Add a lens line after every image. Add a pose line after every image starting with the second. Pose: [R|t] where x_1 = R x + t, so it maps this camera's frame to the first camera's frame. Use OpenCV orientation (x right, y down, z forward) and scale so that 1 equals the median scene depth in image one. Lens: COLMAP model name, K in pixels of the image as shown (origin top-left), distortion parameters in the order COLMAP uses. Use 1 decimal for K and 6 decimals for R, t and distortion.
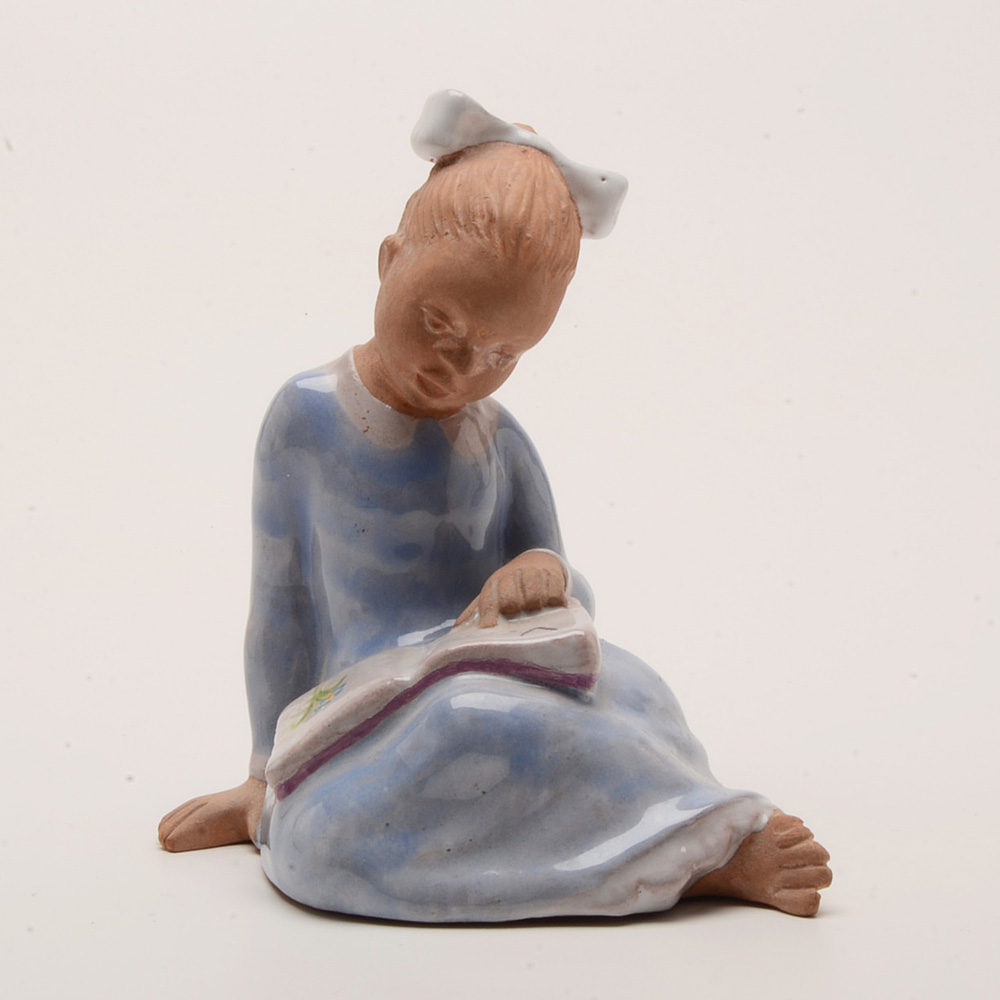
lens RADIAL K [[3734.3, 0, 500.0], [0, 3734.3, 500.0], [0, 0, 1]] dist [-0.112843, -0.614306]
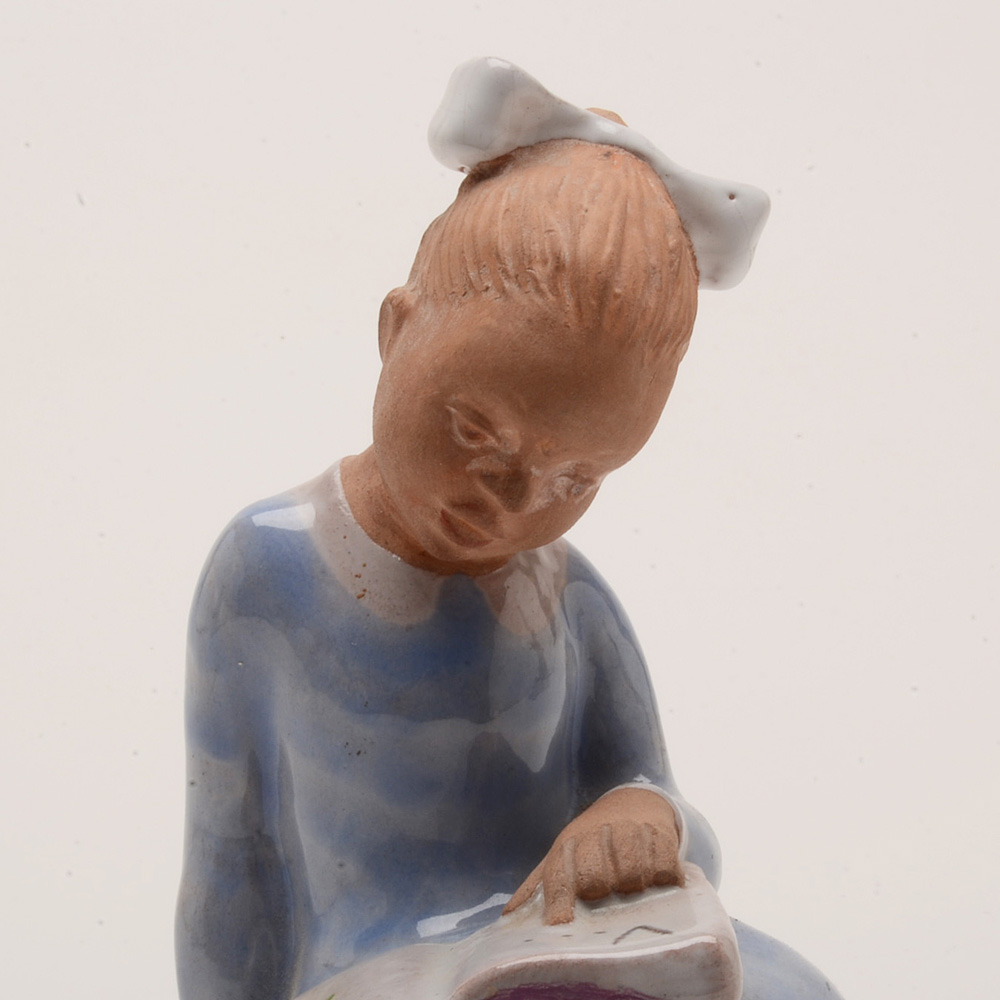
lens RADIAL K [[4076.5, 0, 500.0], [0, 4076.5, 500.0], [0, 0, 1]] dist [-0.103434, -0.675903]
pose [[0.999962, -0.007797, -0.003835, -0.009620], [0.007838, 0.999910, 0.010858, -0.042698], [0.003750, -0.010888, 0.999934, 0.310291]]
